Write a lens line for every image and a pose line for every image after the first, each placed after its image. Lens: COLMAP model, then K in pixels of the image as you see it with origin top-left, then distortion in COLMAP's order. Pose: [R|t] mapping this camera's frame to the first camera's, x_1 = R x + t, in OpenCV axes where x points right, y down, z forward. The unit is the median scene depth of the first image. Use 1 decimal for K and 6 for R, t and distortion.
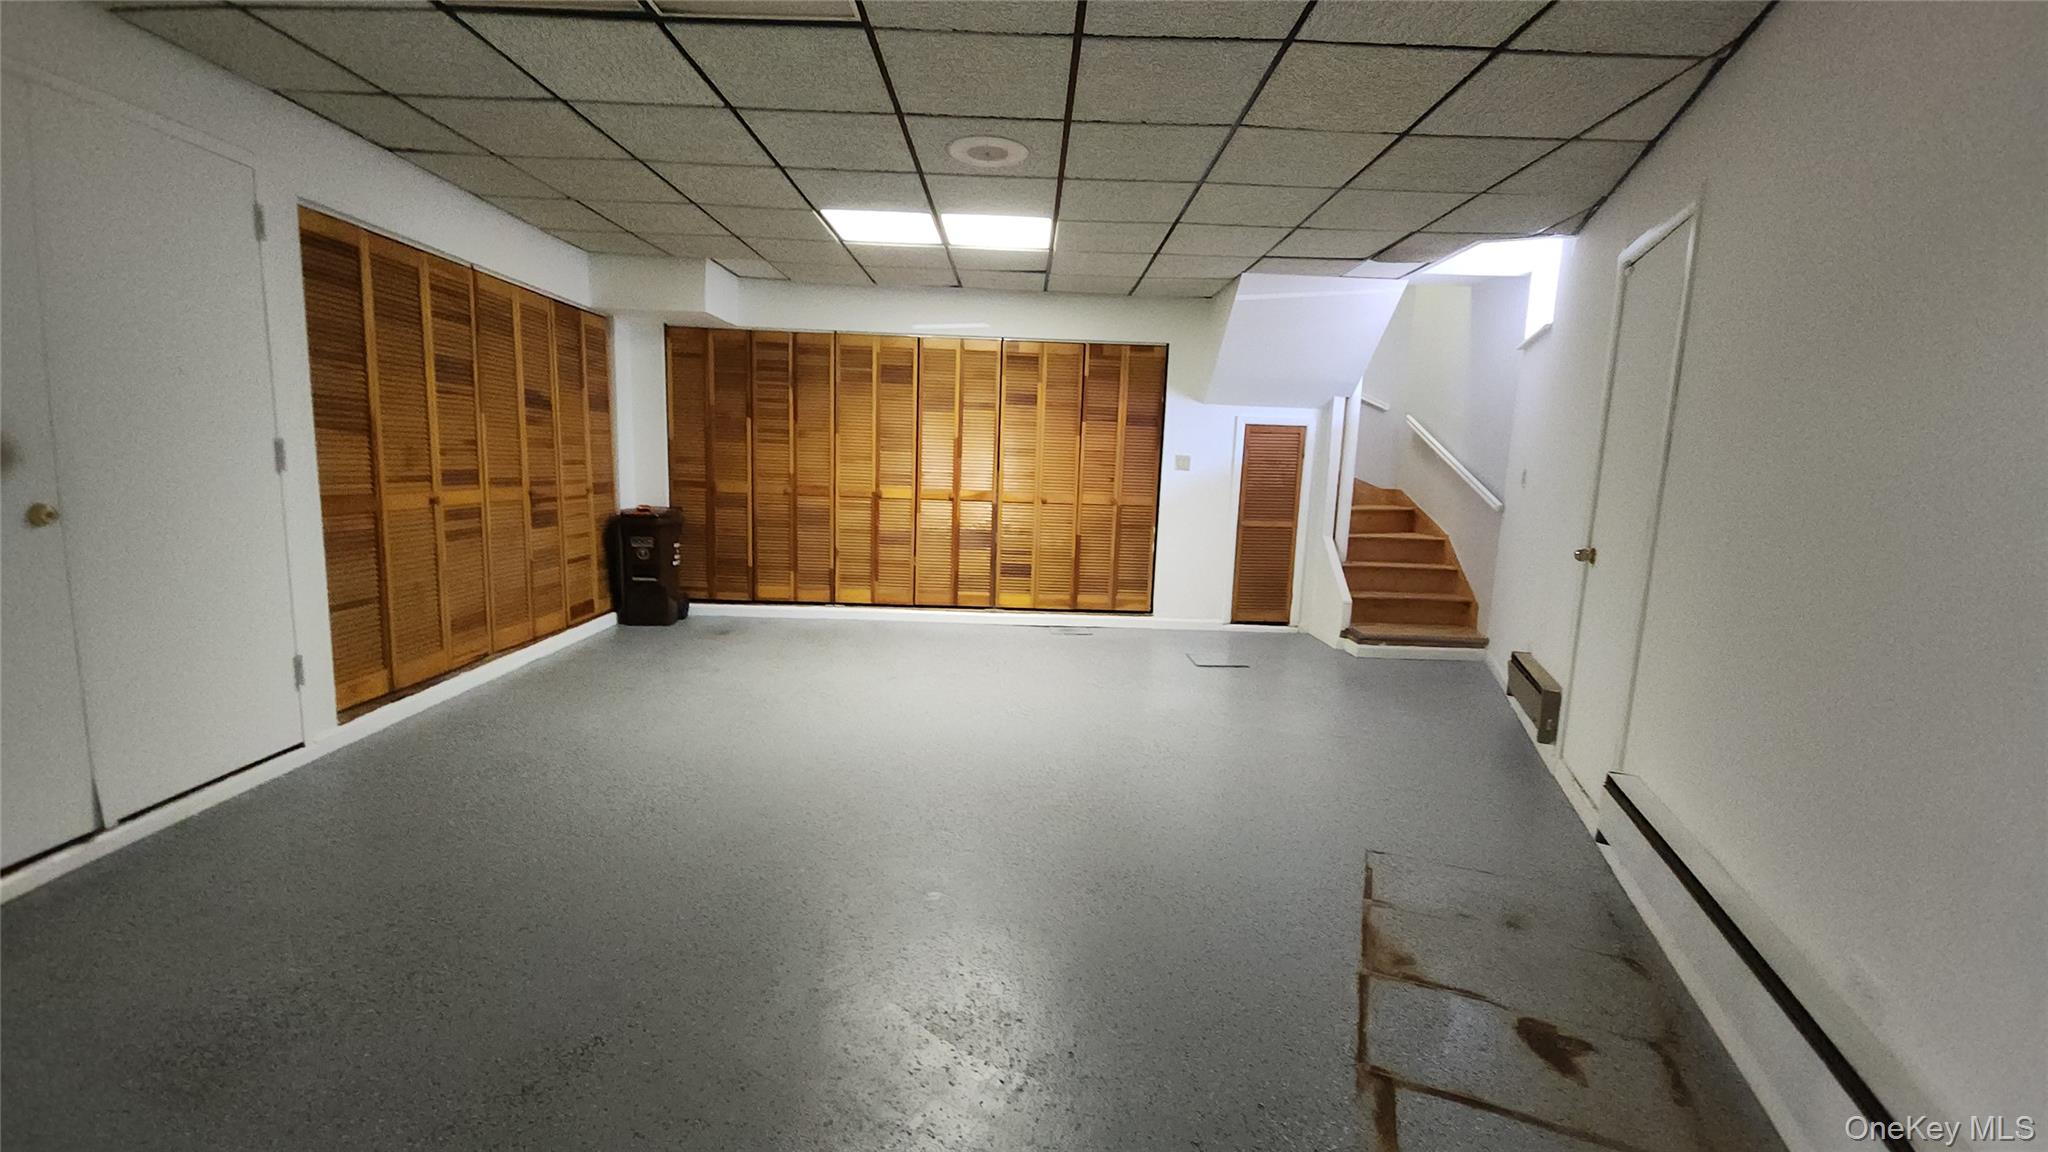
lens RADIAL K [[815.7, 0, 1024.0], [0, 815.7, 576.0], [0, 0, 1]] dist [0.000125, -0.000064]
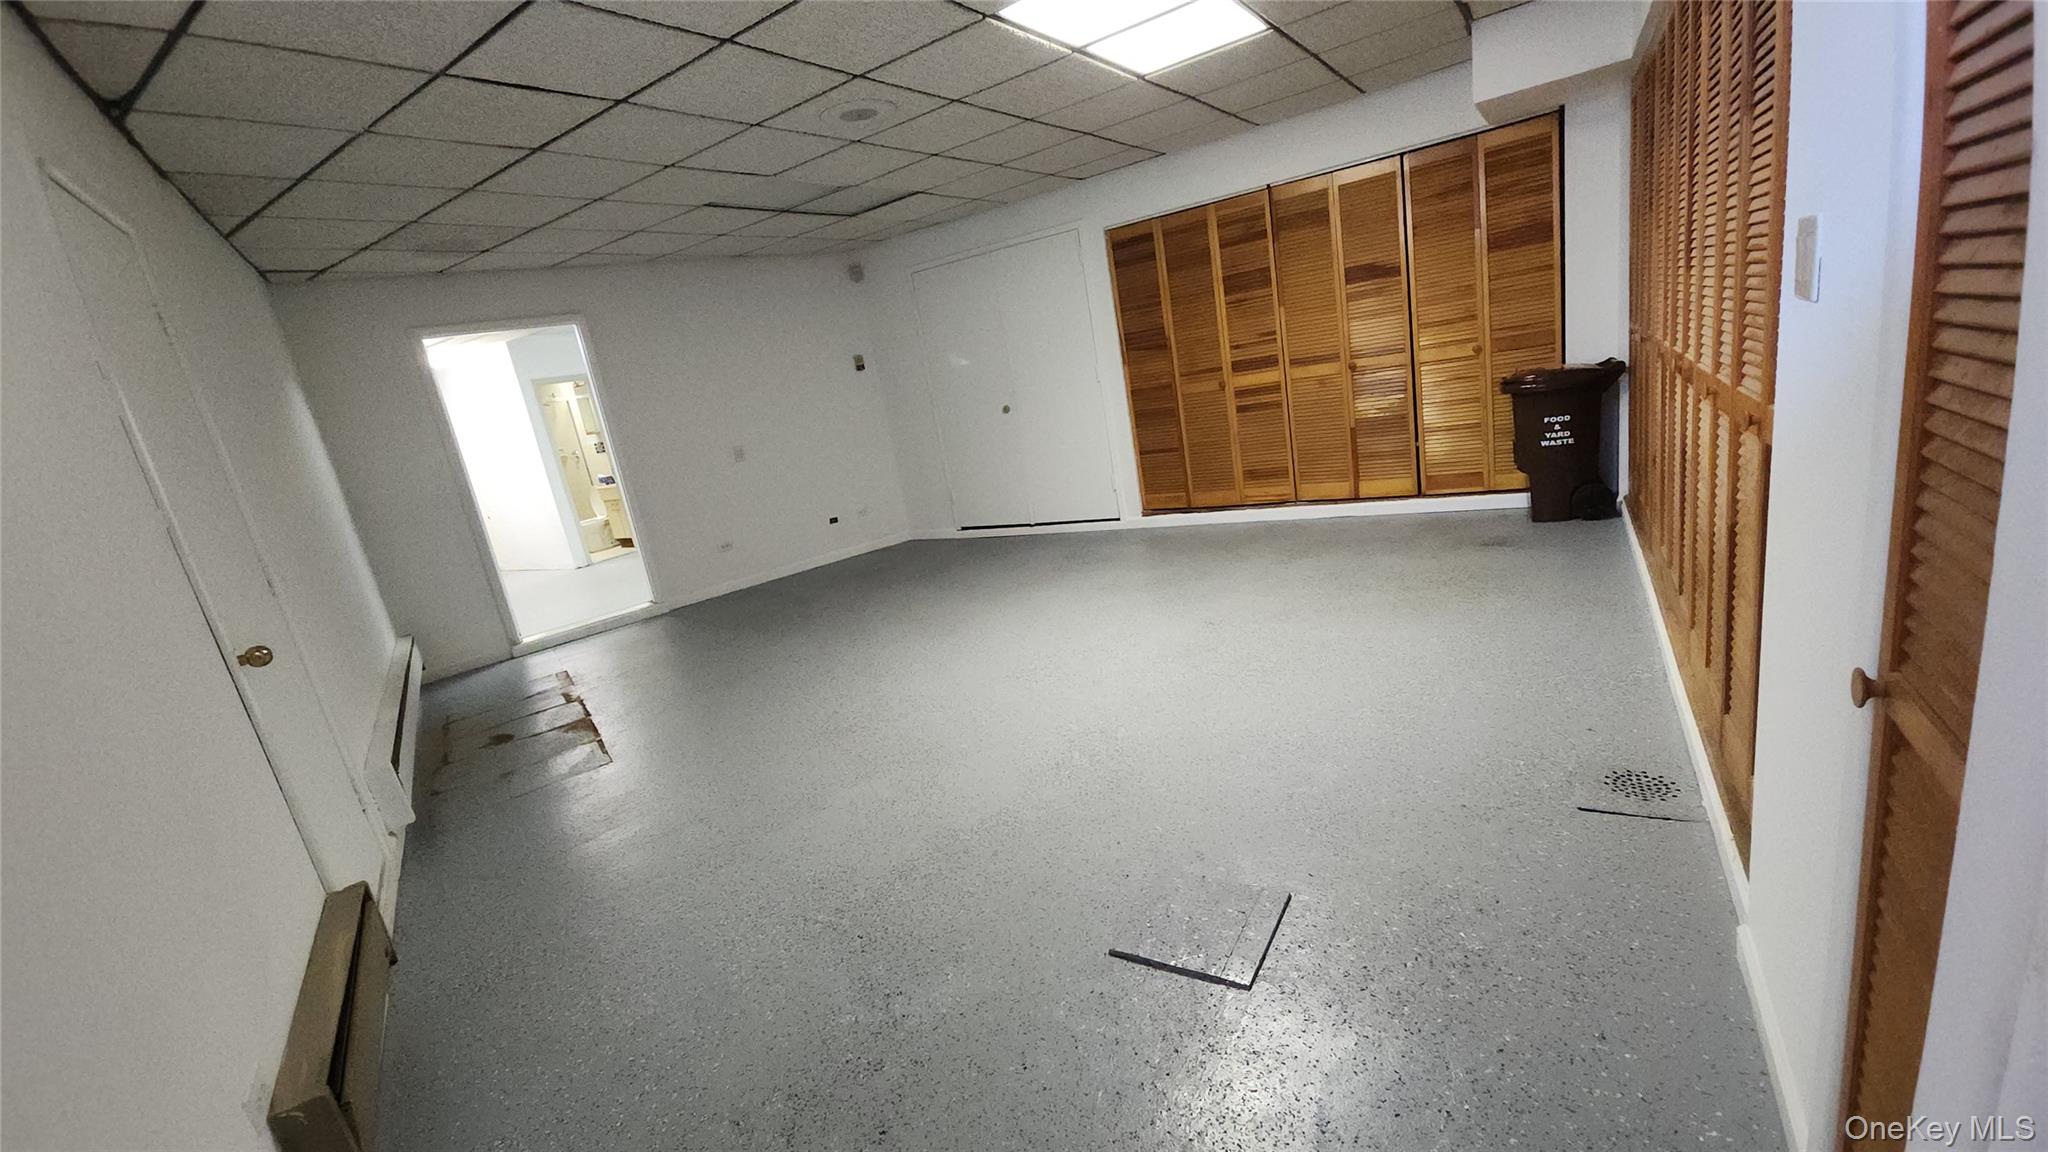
lens RADIAL K [[836.2, 0, 1021.1], [0, 836.2, 577.1], [0, 0, 1]] dist [0.001082, -0.000251]
pose [[-0.535469, 0.257519, -0.804336, 0.722508], [0.031331, 0.957780, 0.285789, -0.197381], [0.843973, 0.127831, -0.520930, 1.495780]]
